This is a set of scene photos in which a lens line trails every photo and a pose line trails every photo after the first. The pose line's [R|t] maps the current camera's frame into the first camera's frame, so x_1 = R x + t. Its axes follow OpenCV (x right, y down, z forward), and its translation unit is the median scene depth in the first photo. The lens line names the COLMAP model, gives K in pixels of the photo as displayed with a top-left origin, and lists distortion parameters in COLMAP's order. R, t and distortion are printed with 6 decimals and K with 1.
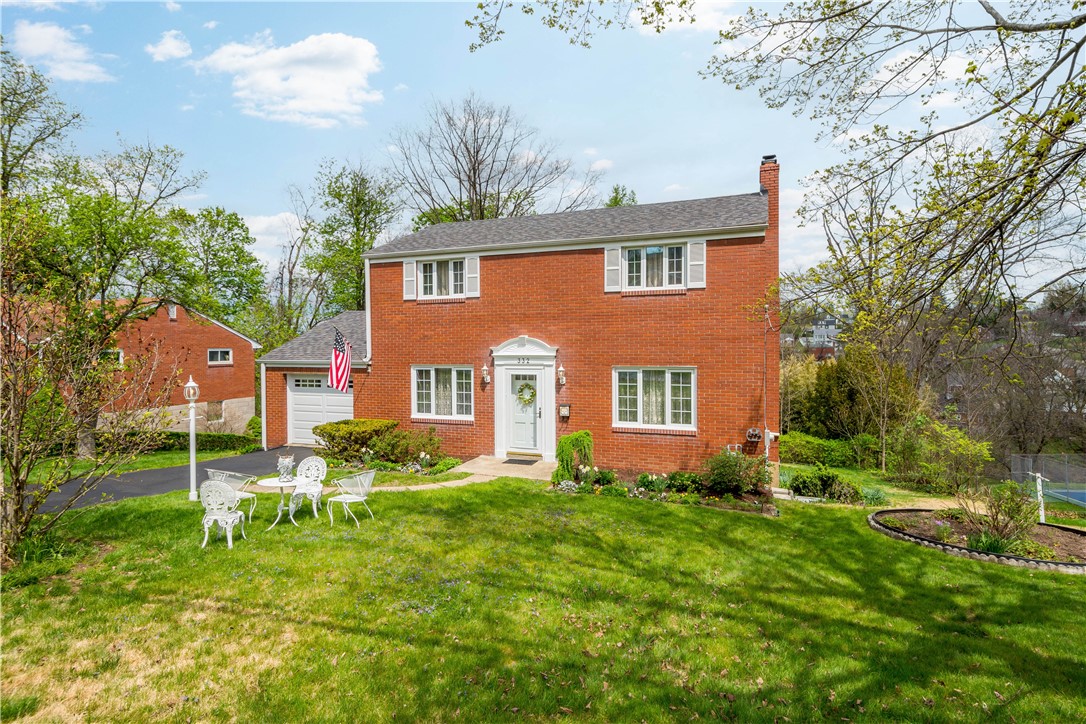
lens RADIAL K [[570.5, 0, 542.9], [0, 570.5, 359.8], [0, 0, 1]] dist [-0.002699, 0.000149]
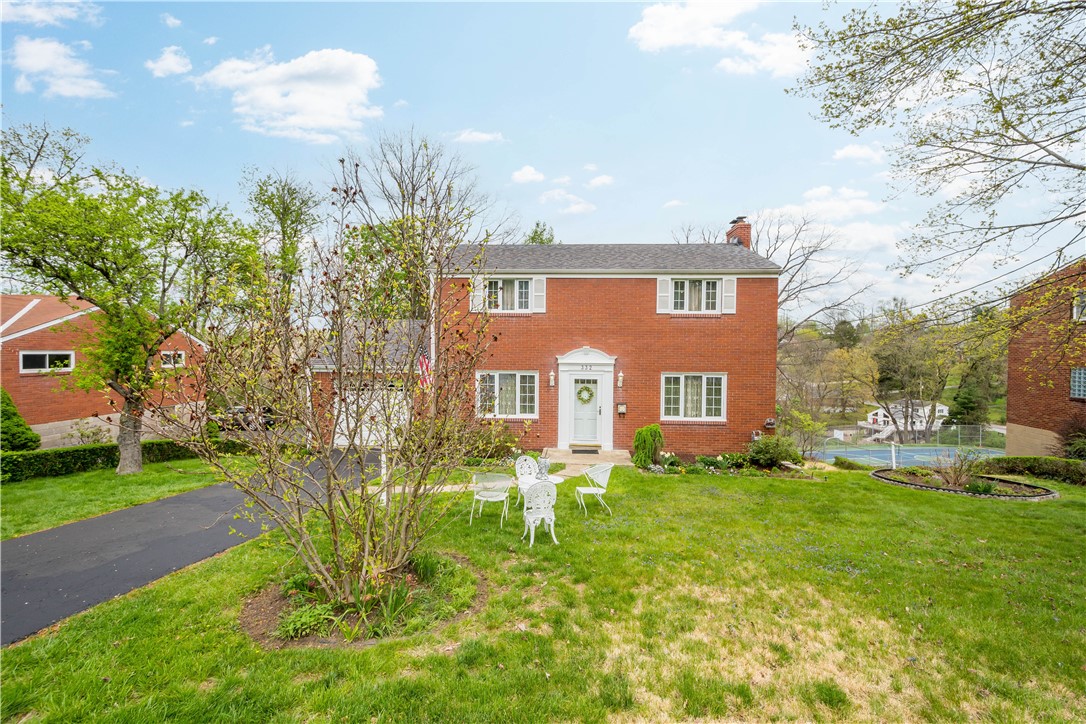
lens RADIAL K [[477.0, 0, 543.0], [0, 477.0, 365.1], [0, 0, 1]] dist [0.002807, -0.001382]
pose [[0.949234, 0.005514, 0.314522, -0.433900], [-0.006708, 0.999974, 0.002714, -0.005436], [-0.314499, -0.004686, 0.949246, 0.074623]]
